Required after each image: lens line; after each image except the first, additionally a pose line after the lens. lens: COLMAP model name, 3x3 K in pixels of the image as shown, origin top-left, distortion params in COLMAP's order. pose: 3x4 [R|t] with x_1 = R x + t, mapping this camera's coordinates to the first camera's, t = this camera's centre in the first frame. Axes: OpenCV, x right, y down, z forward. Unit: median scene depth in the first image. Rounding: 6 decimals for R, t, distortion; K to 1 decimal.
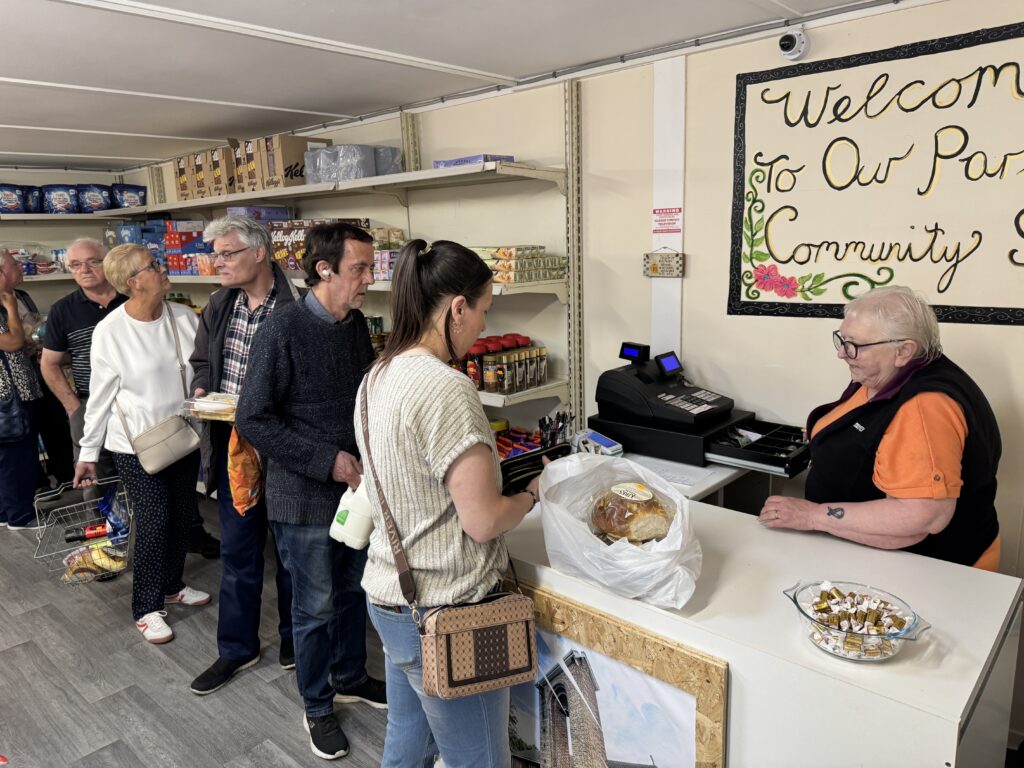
lens RADIAL K [[732.9, 0, 512.0], [0, 732.9, 384.0], [0, 0, 1]] dist [0.000925, 0.000030]
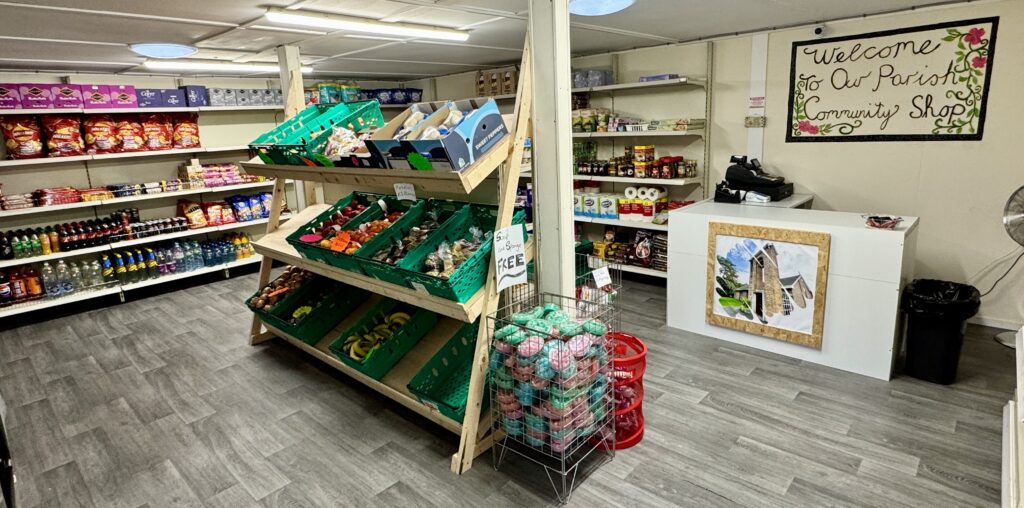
lens RADIAL K [[531.0, 0, 508.0], [0, 531.0, 228.6], [0, 0, 1]] dist [0.001544, -0.000036]
pose [[0.999679, -0.006864, -0.024404, -0.595183], [0.006991, 0.999963, 0.005103, 0.178201], [0.024368, -0.005272, 0.999689, -0.780201]]
